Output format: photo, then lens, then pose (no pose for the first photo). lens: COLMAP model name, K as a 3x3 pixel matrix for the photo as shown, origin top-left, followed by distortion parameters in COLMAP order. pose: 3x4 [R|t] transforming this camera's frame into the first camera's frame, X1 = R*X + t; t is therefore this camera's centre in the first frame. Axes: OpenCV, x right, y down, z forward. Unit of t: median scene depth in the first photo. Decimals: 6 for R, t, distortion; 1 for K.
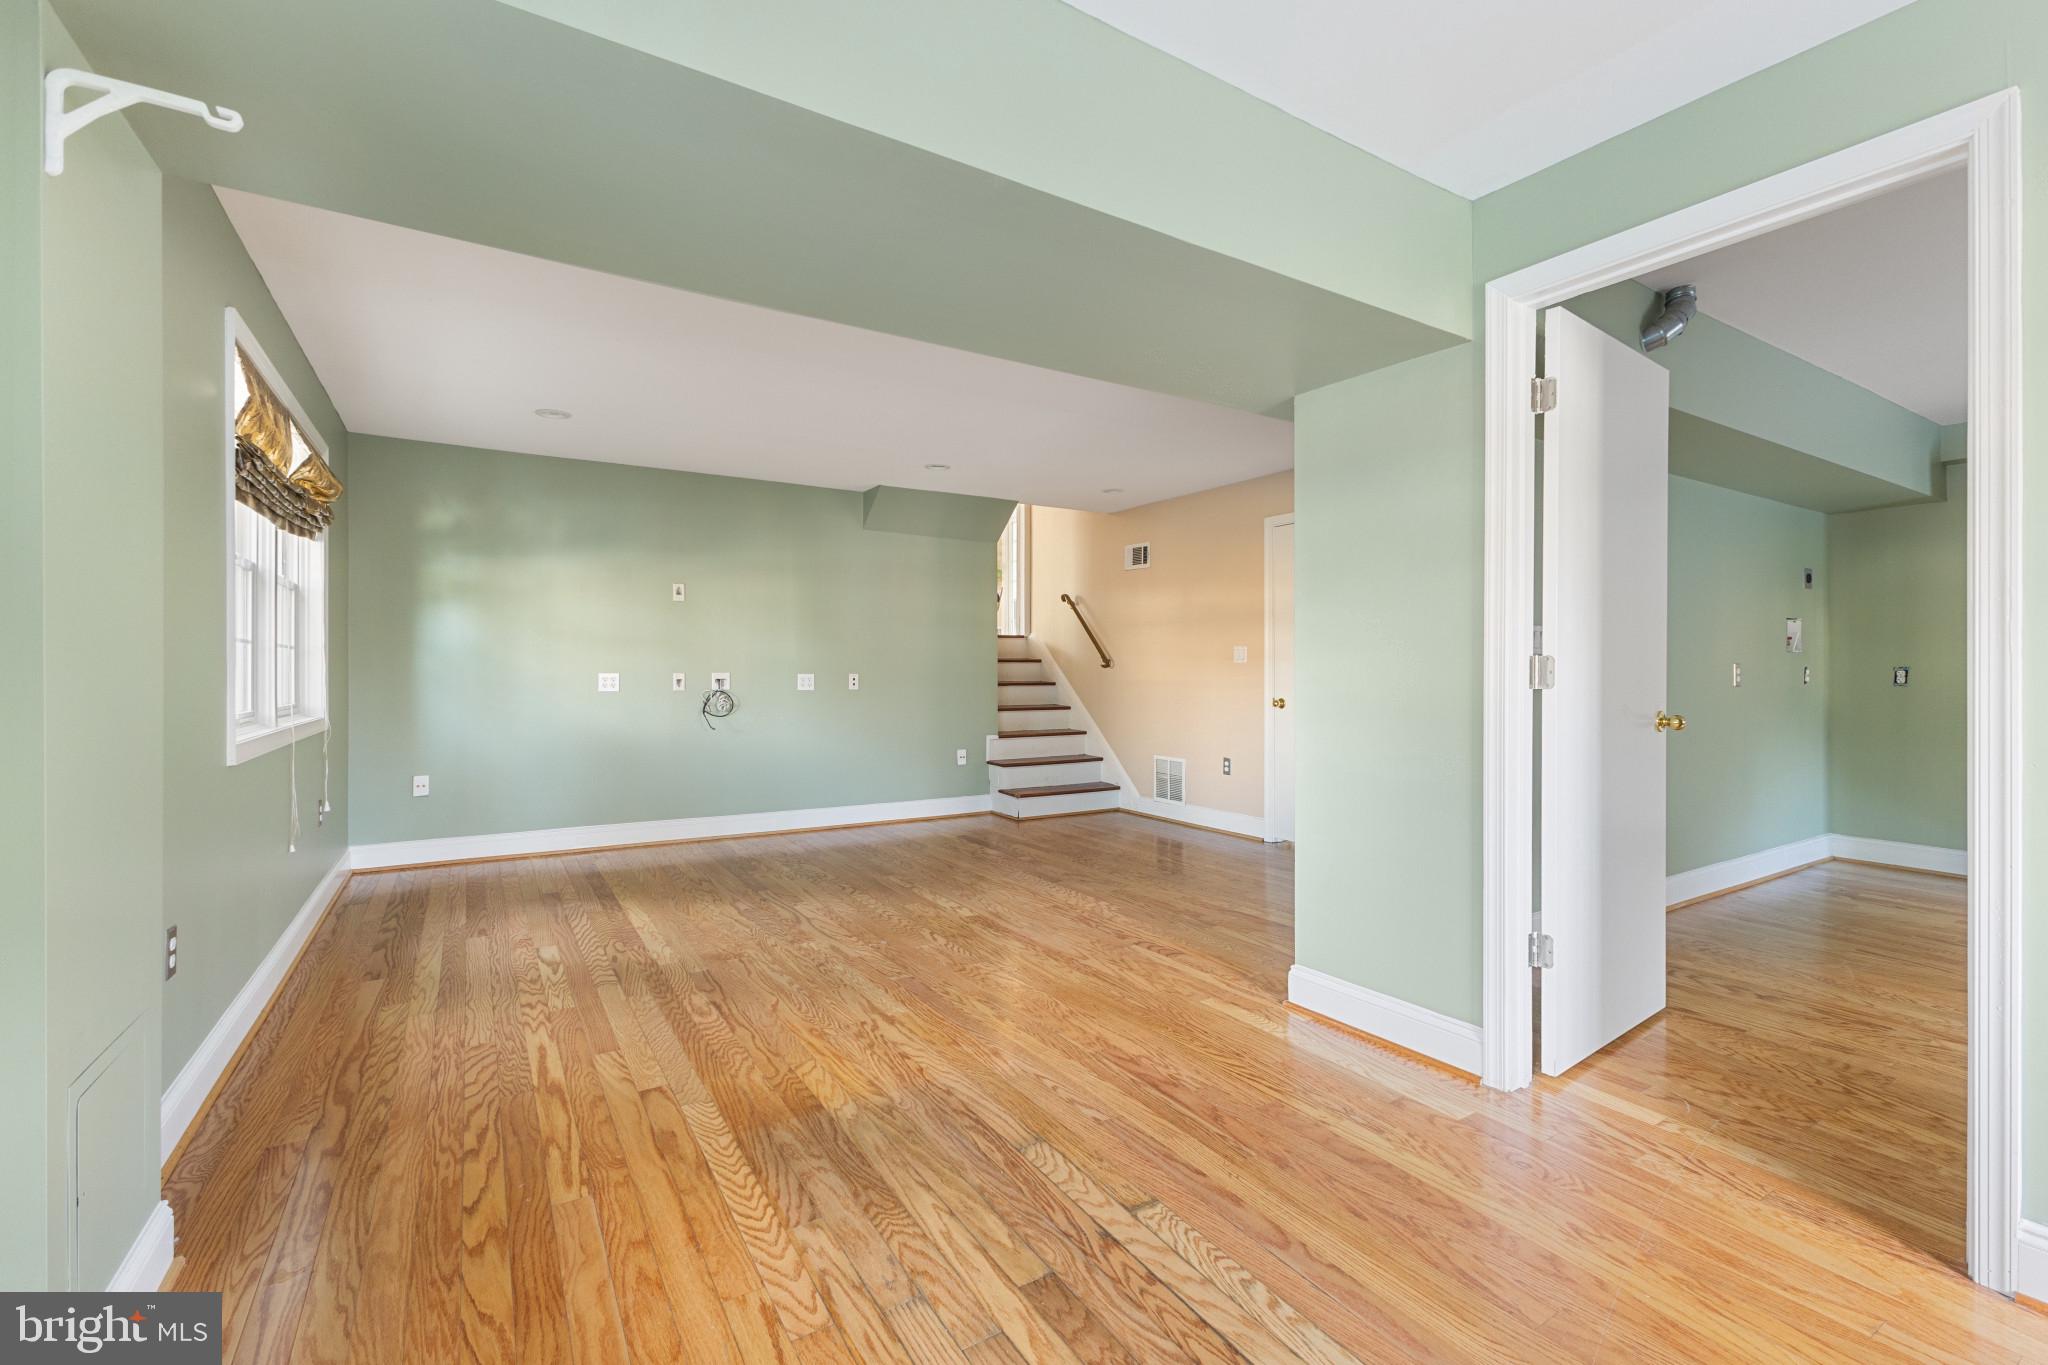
lens RADIAL K [[884.1, 0, 1033.5], [0, 884.1, 676.3], [0, 0, 1]] dist [0.008136, -0.000408]
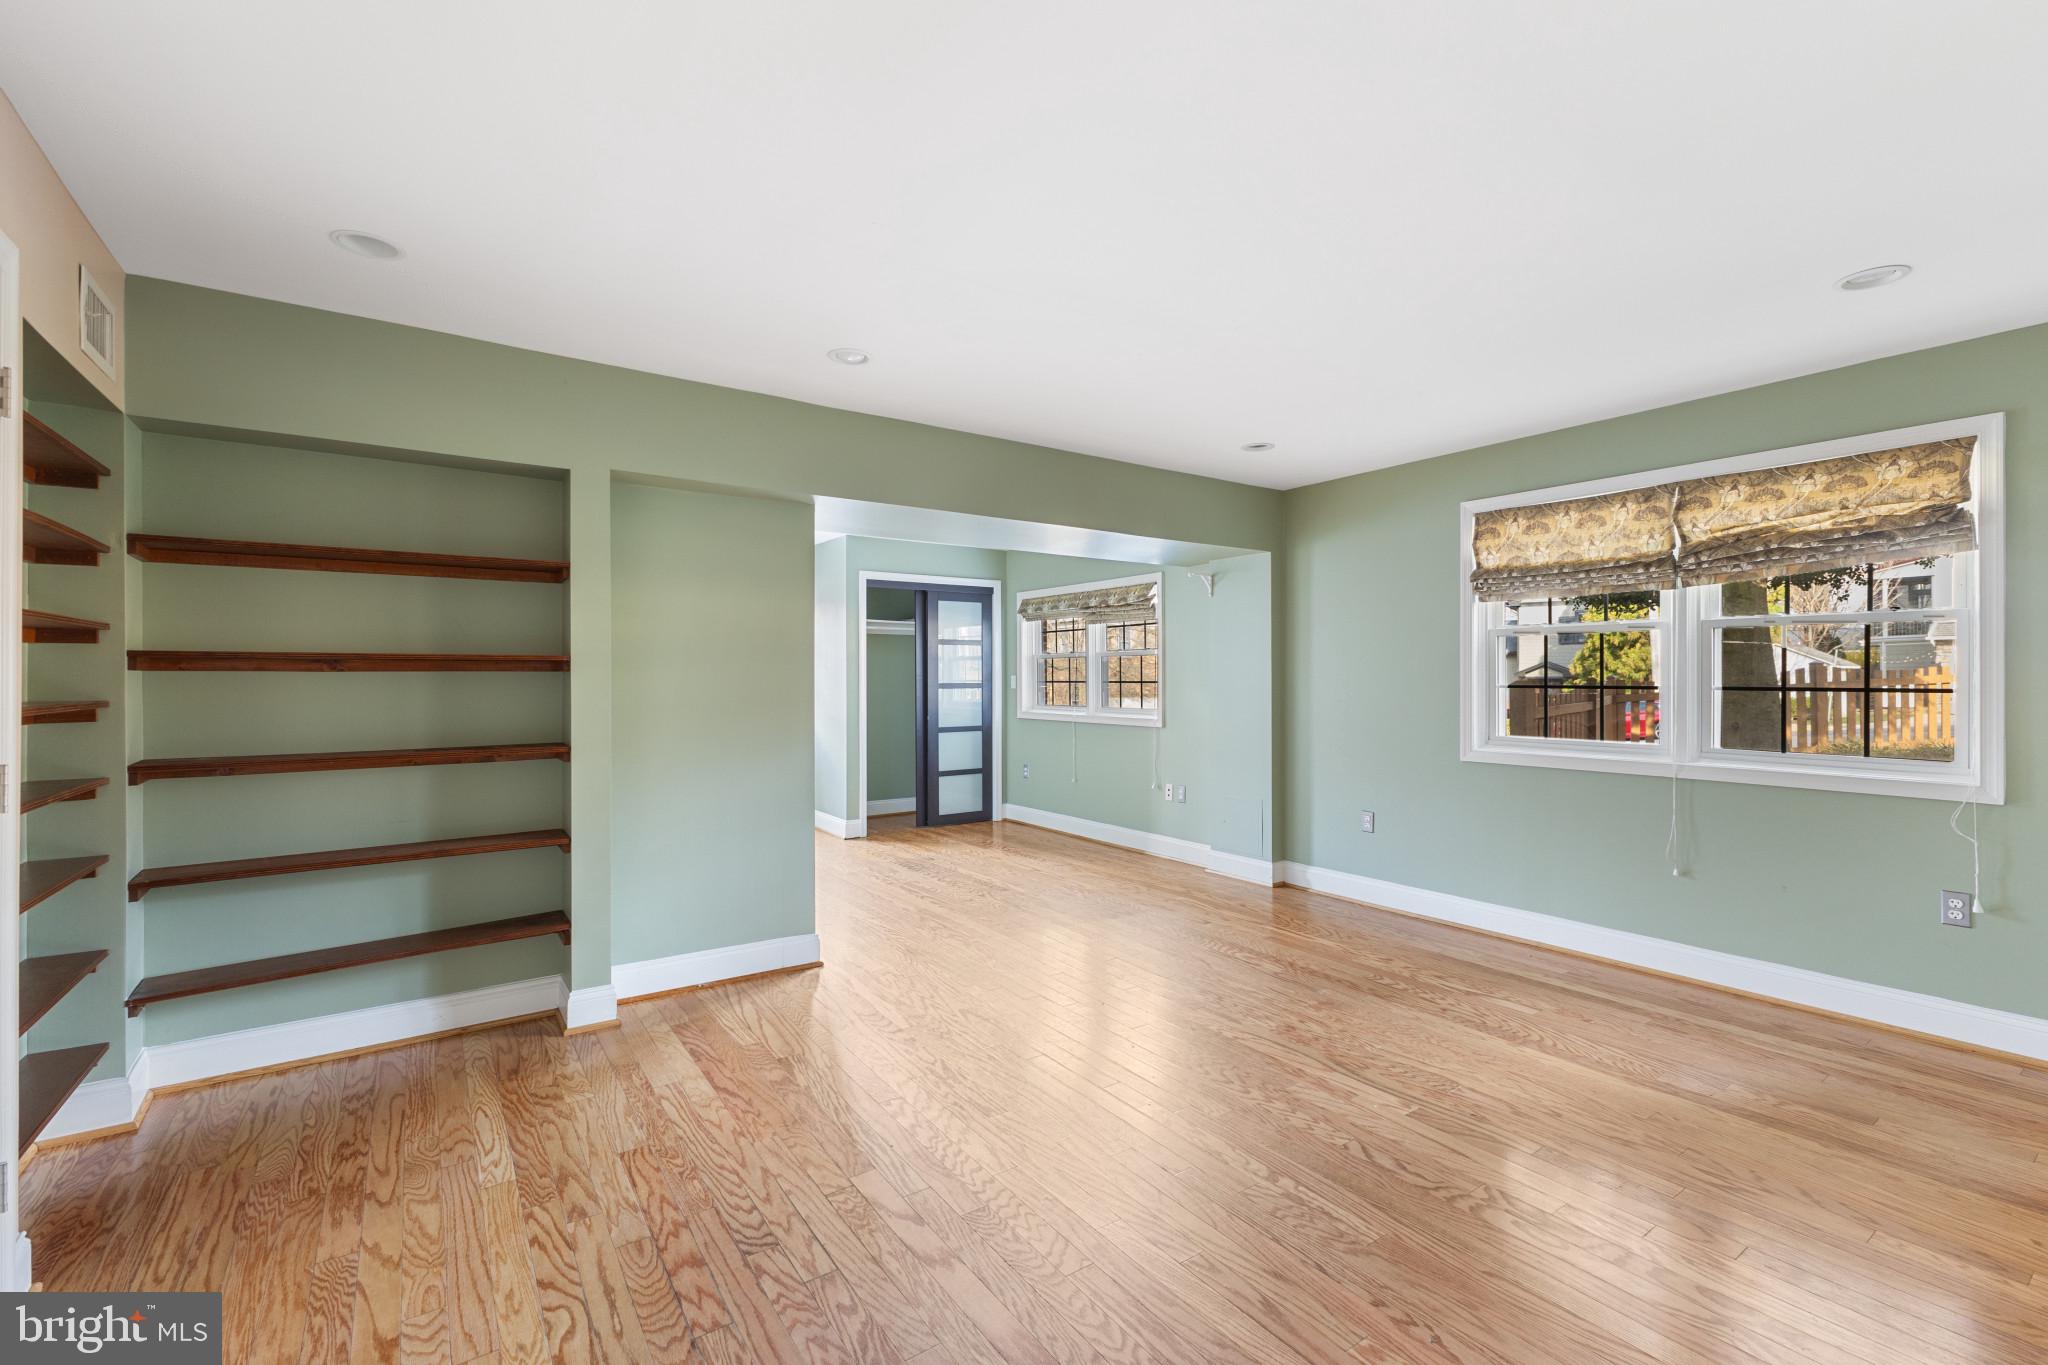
lens RADIAL K [[884.1, 0, 1009.3], [0, 884.1, 676.0], [0, 0, 1]] dist [0.008136, -0.000408]
pose [[-0.999802, 0.002029, -0.019783, 0.024735], [0.001889, 0.999973, 0.007049, -0.057736], [0.019797, 0.007011, -0.999779, 1.940756]]
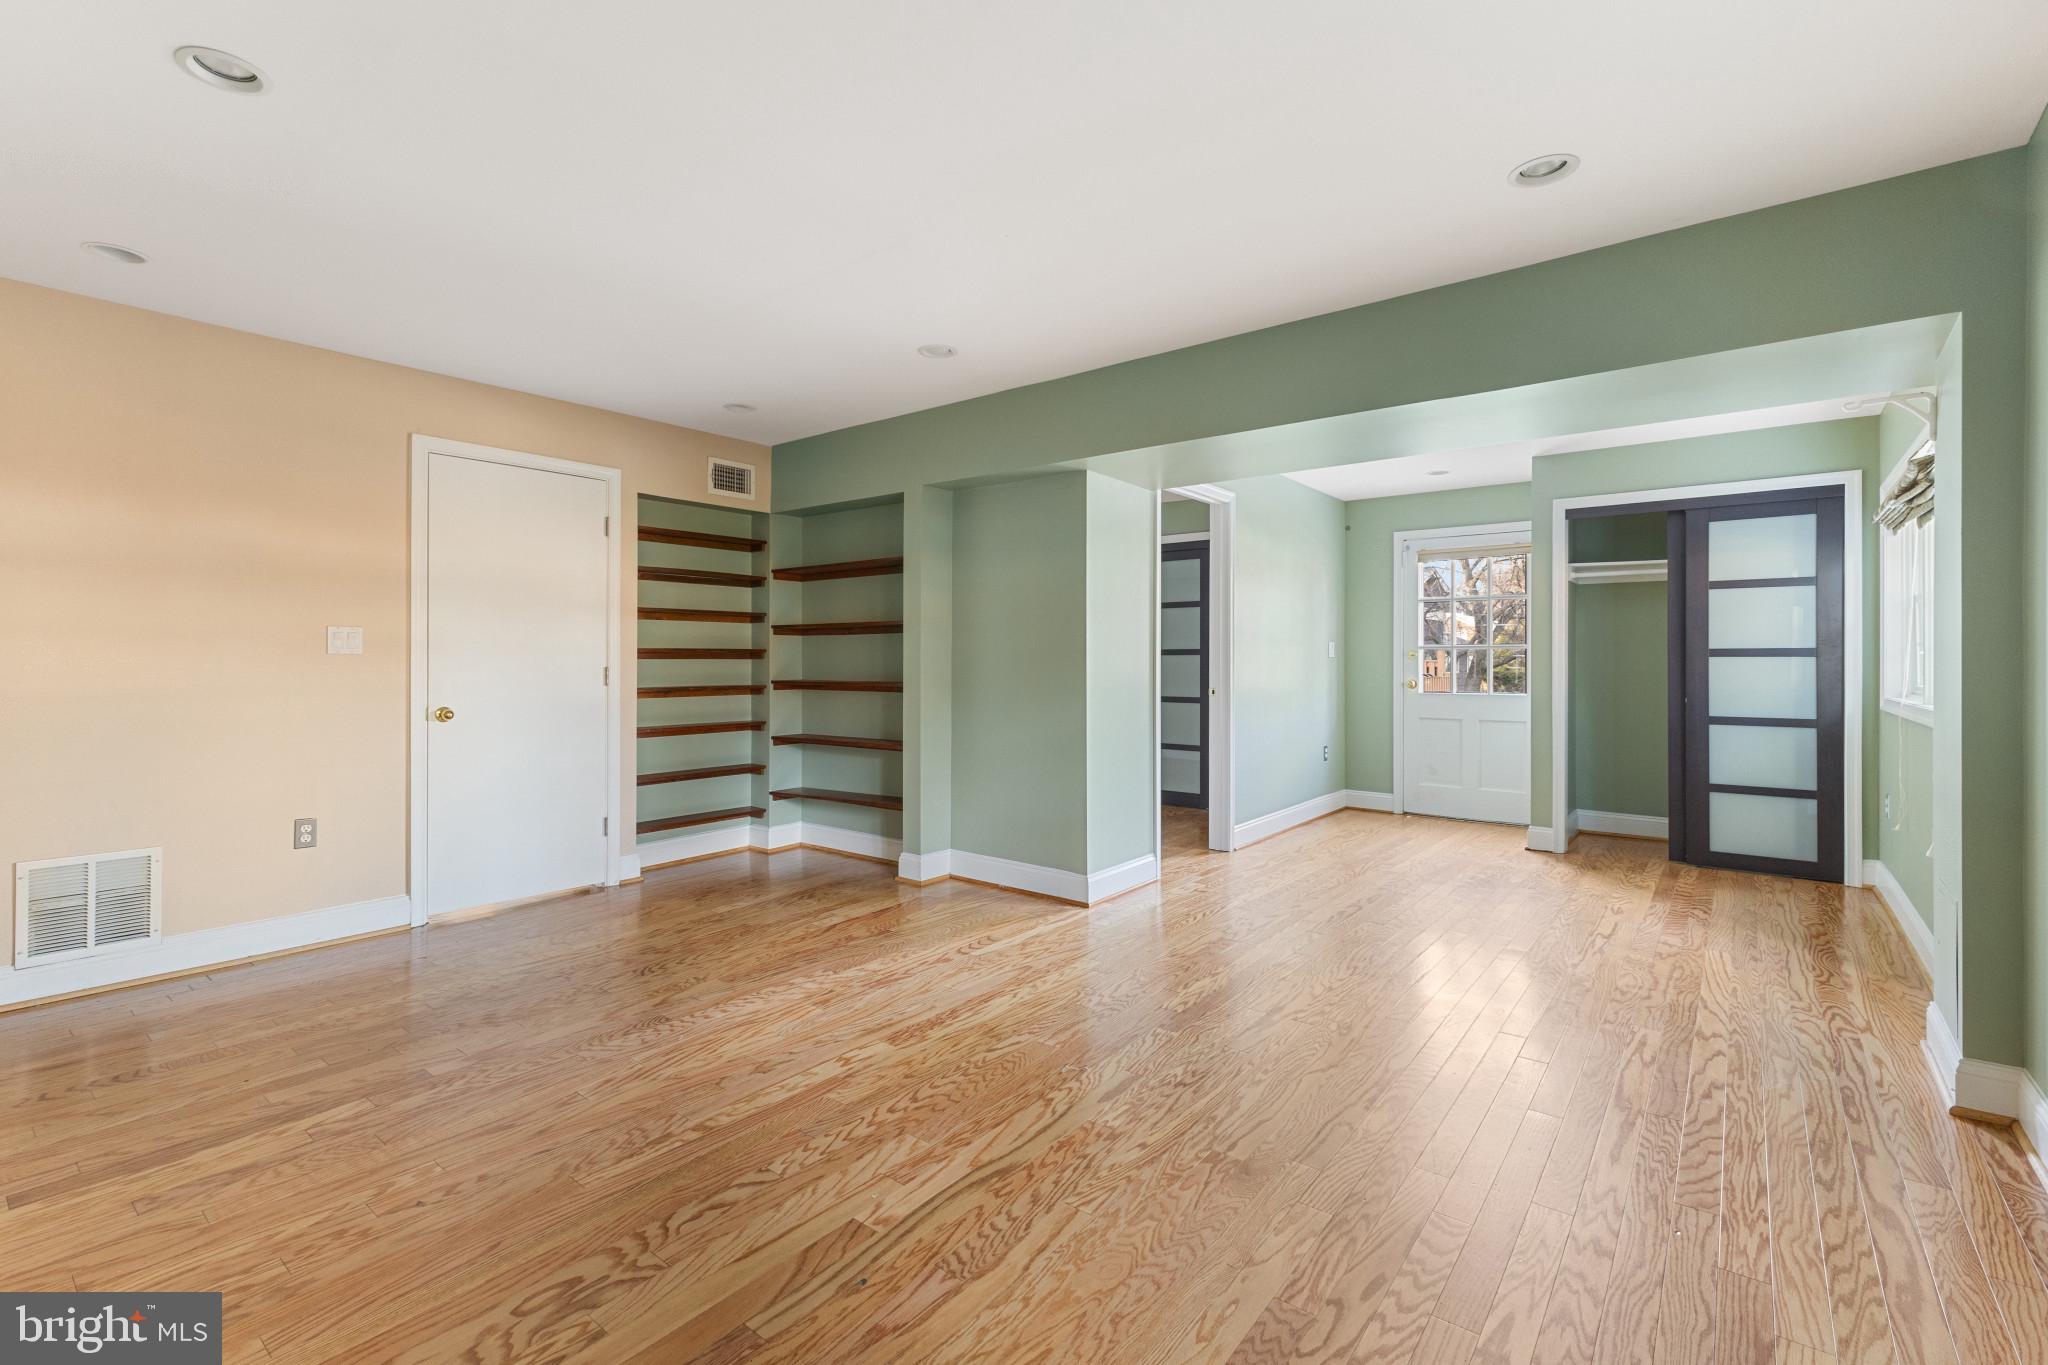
lens RADIAL K [[884.1, 0, 1016.7], [0, 884.1, 677.1], [0, 0, 1]] dist [0.008136, -0.000408]
pose [[-0.314189, -0.015296, 0.949237, -0.830763], [0.006148, 0.999816, 0.018146, -0.013974], [-0.949340, 0.011537, -0.314038, 1.285571]]
